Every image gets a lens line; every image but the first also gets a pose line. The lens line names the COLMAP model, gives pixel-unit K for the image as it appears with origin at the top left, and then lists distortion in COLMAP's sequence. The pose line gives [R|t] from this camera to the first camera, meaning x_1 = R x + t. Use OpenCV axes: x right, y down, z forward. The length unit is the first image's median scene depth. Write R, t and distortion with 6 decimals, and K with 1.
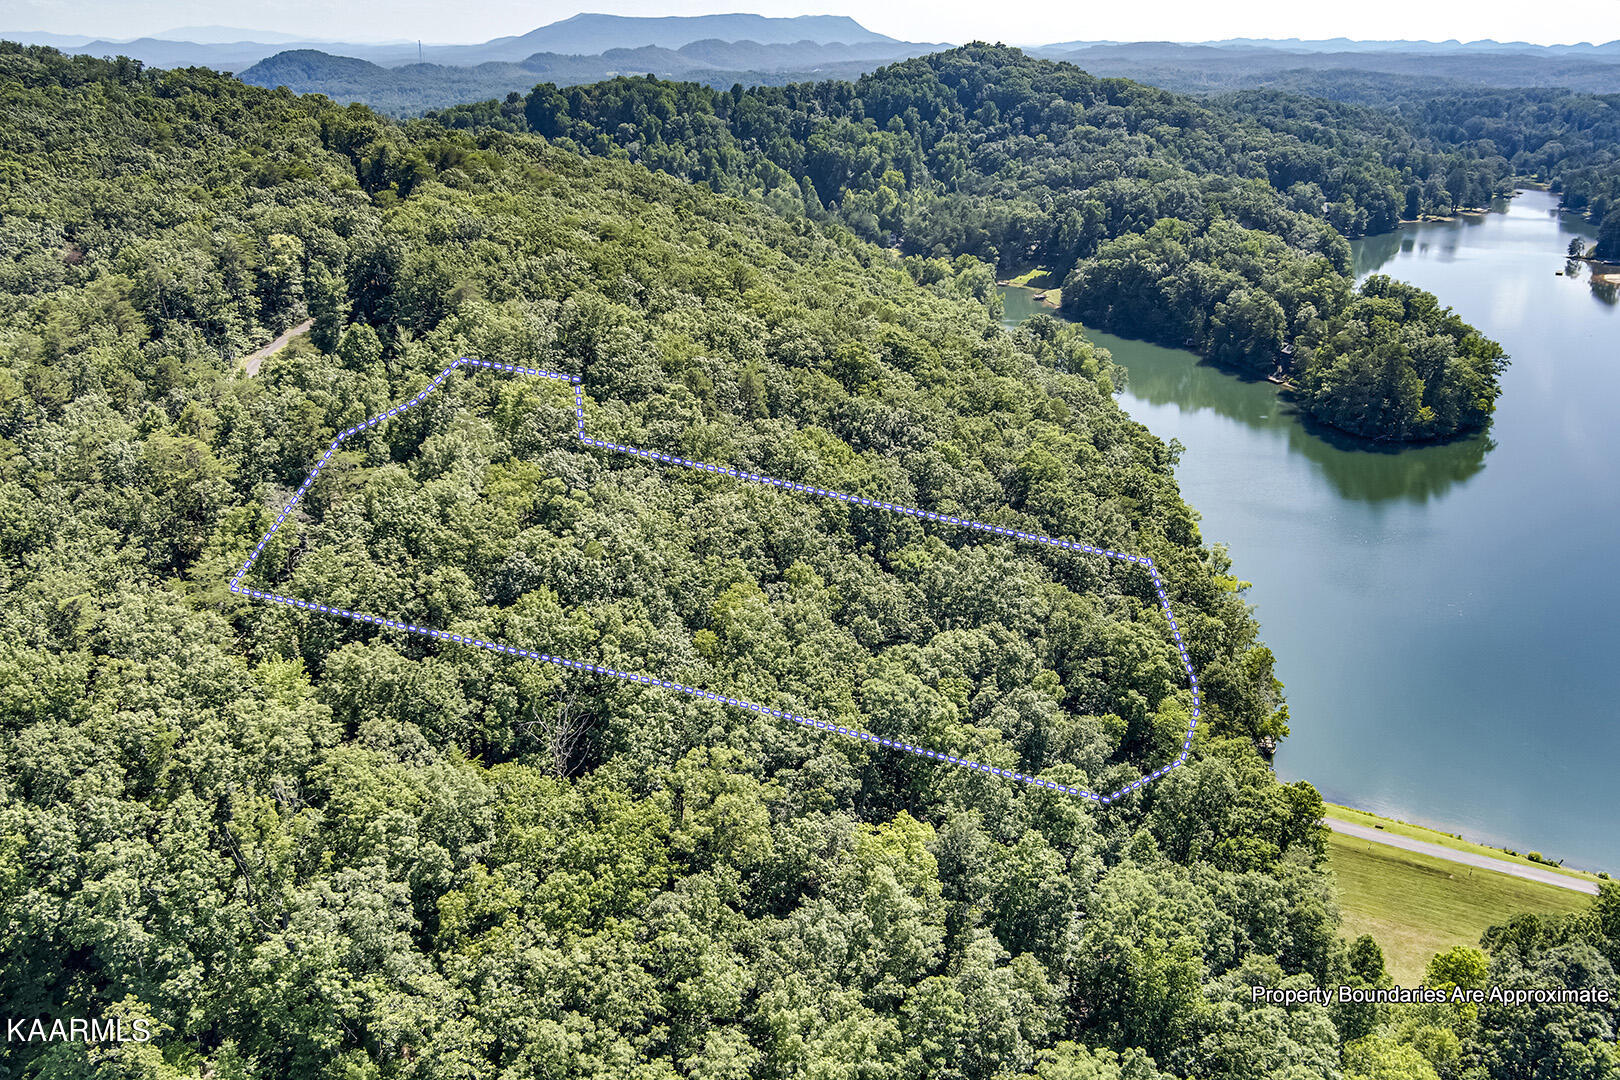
lens RADIAL K [[1359.4, 0, 810.0], [0, 1359.4, 540.0], [0, 0, 1]] dist [-0.090864, 0.048705]
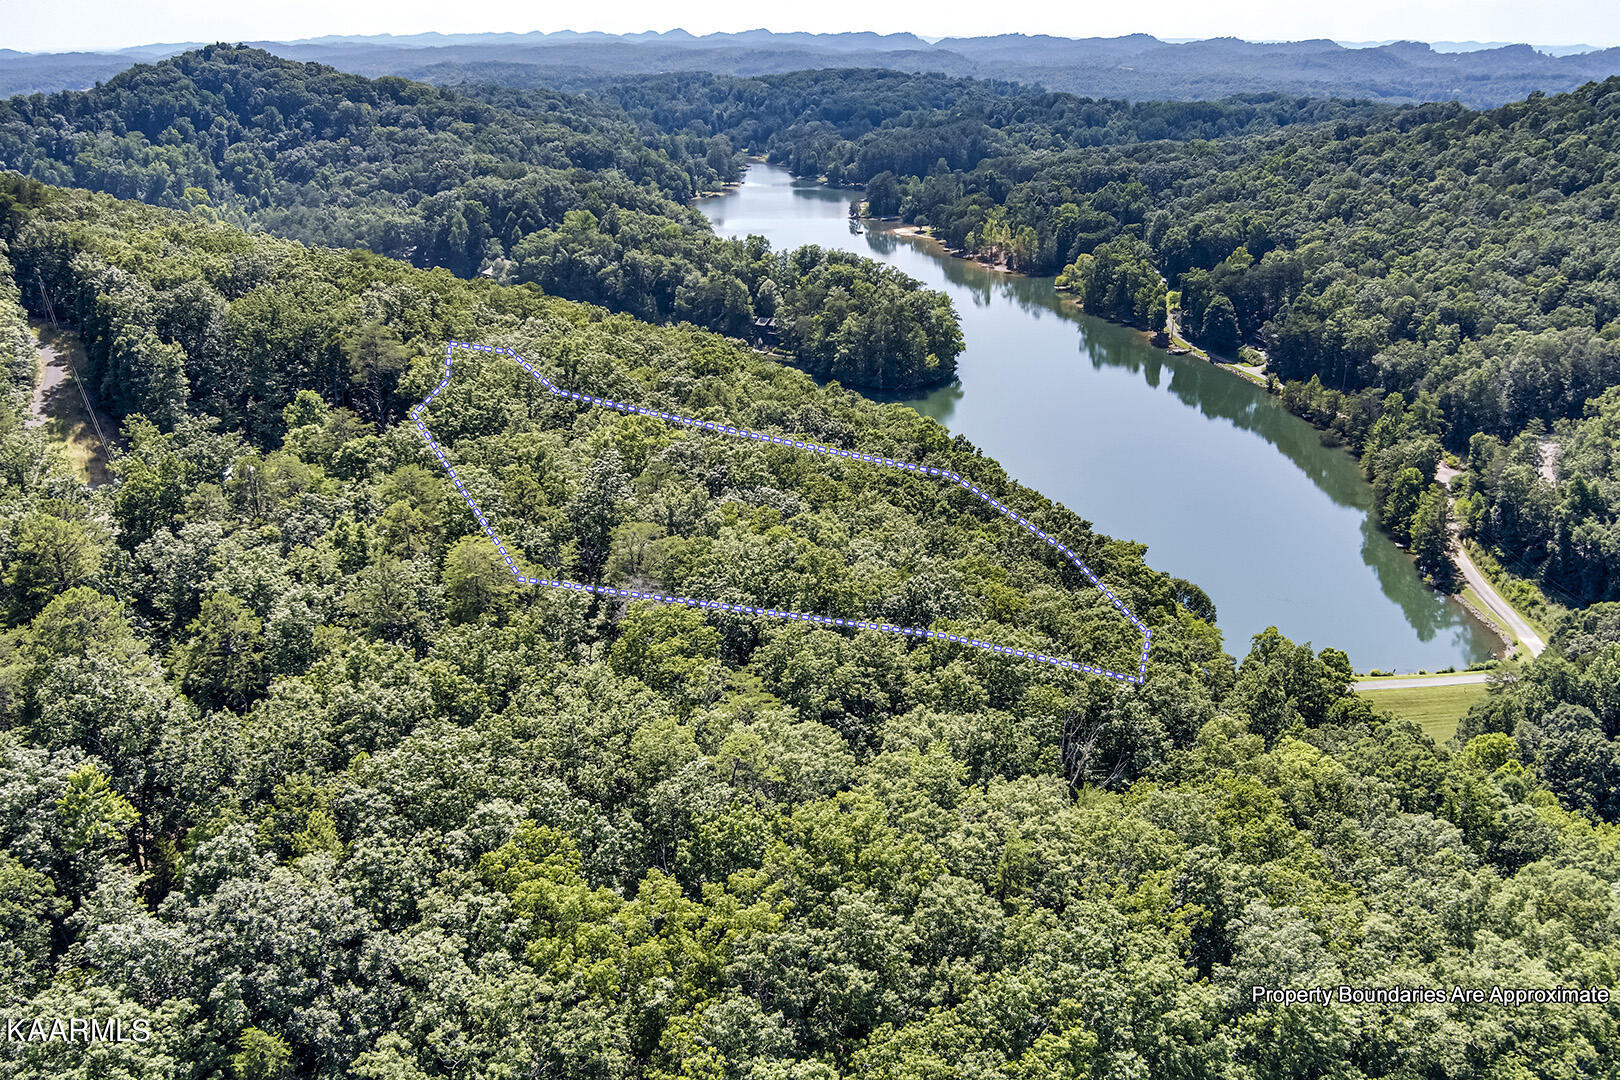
lens RADIAL K [[1359.4, 0, 810.0], [0, 1359.4, 540.0], [0, 0, 1]] dist [-0.090864, 0.048705]
pose [[0.818528, -0.196660, 0.539756, -0.140270], [0.195405, 0.978866, 0.060321, -0.017478], [-0.540212, 0.056097, 0.839657, 0.049062]]
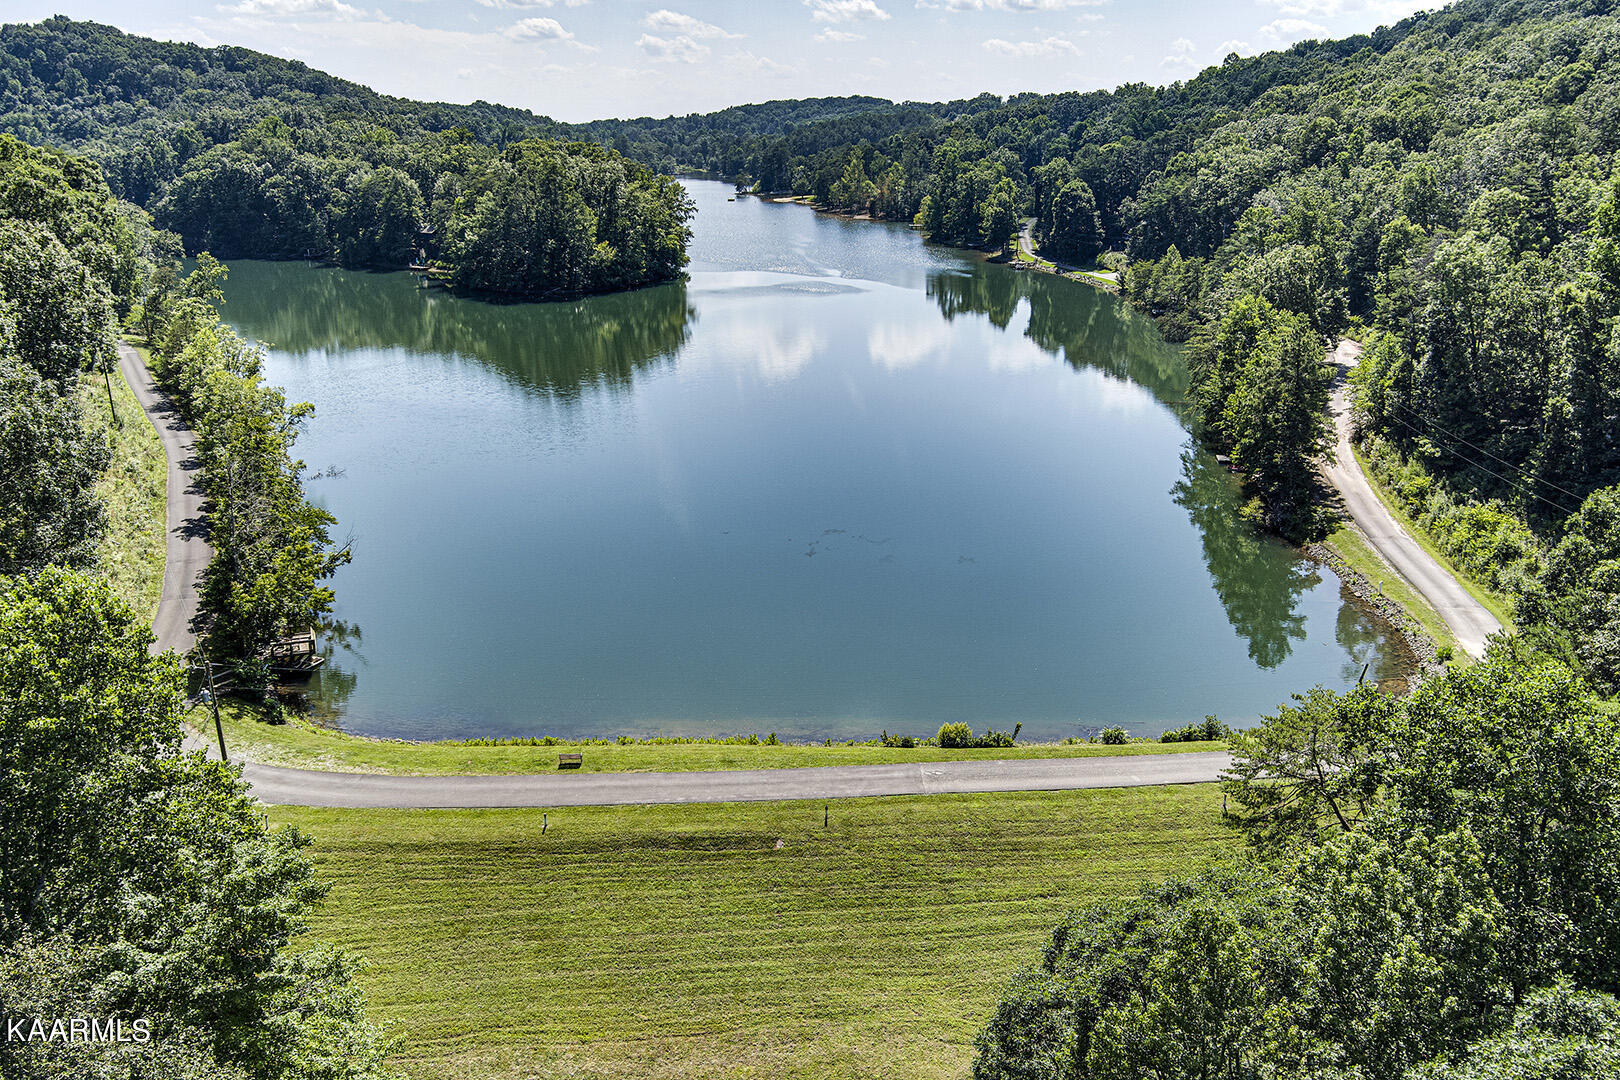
lens RADIAL K [[1305.8, 0, 803.8], [0, 1305.8, 537.6], [0, 0, 1]] dist [-0.078979, 0.046572]
pose [[0.842649, -0.165366, 0.512441, 0.078349], [0.189825, 0.981807, 0.004686, 0.041733], [-0.503893, 0.093325, 0.858710, 0.167156]]
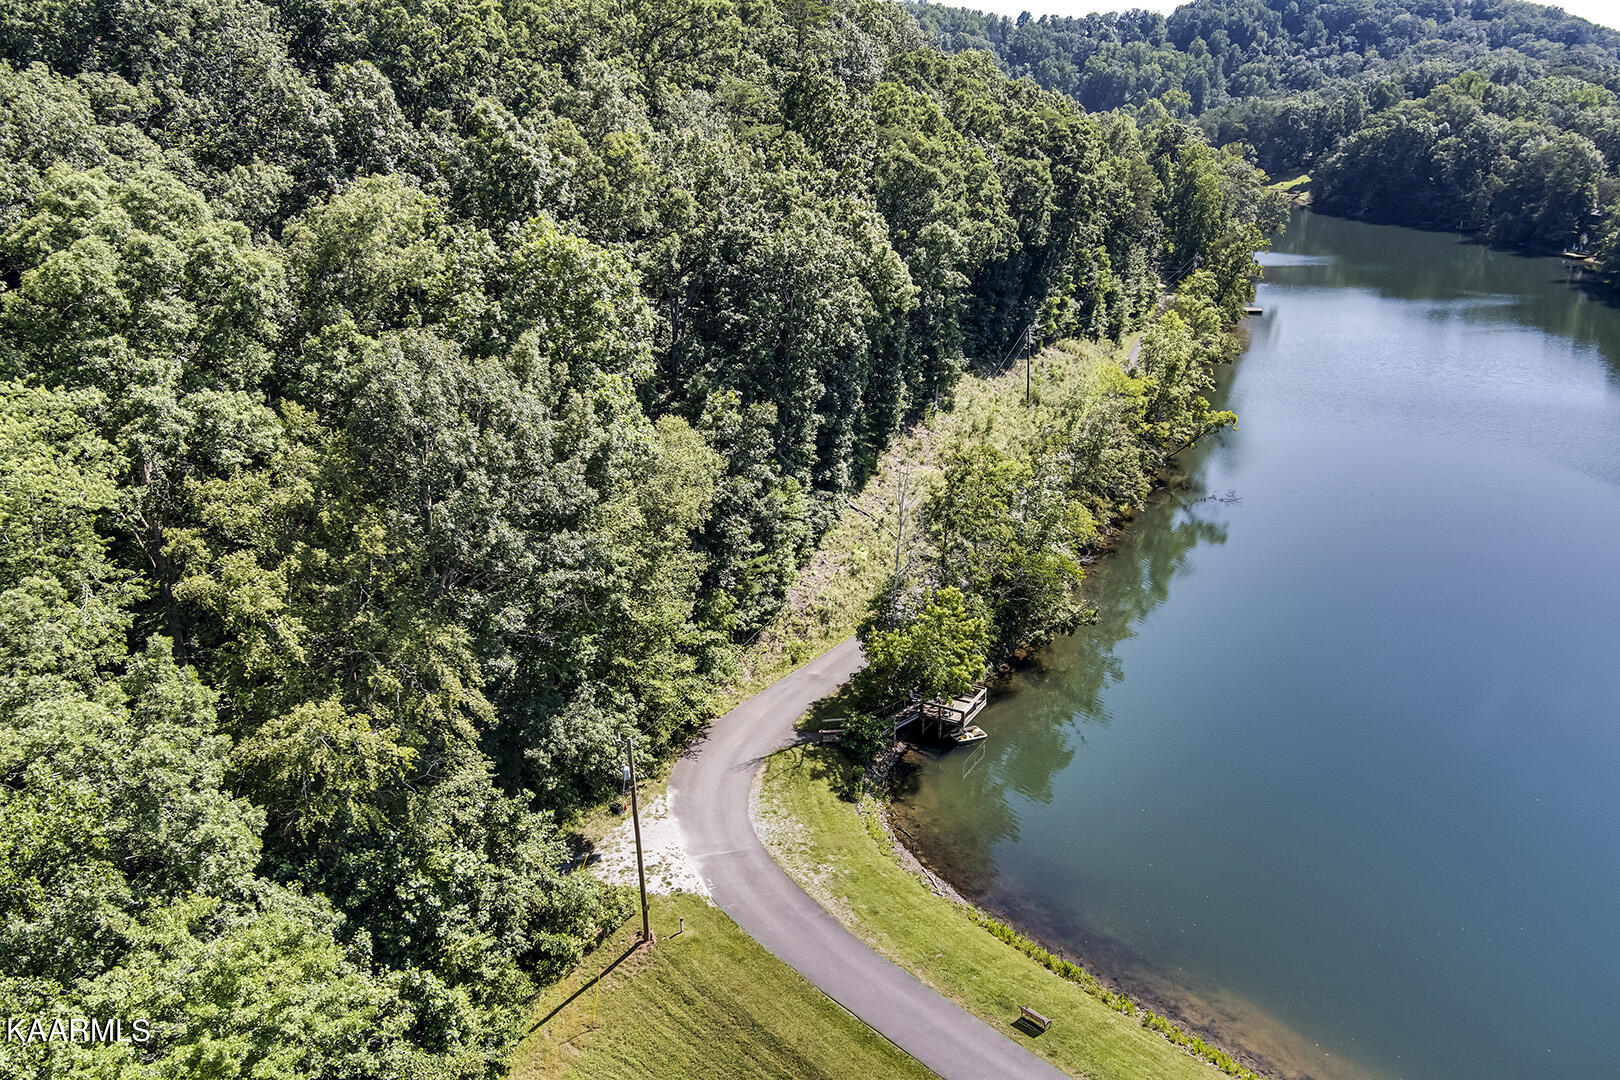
lens RADIAL K [[1320.8, 0, 810.0], [0, 1320.8, 540.0], [0, 0, 1]] dist [-0.086148, 0.049936]
pose [[0.952966, 0.084364, -0.291098, 0.113635], [-0.089841, 0.995941, -0.005473, 0.032081], [0.289454, 0.031368, 0.956678, 0.187241]]
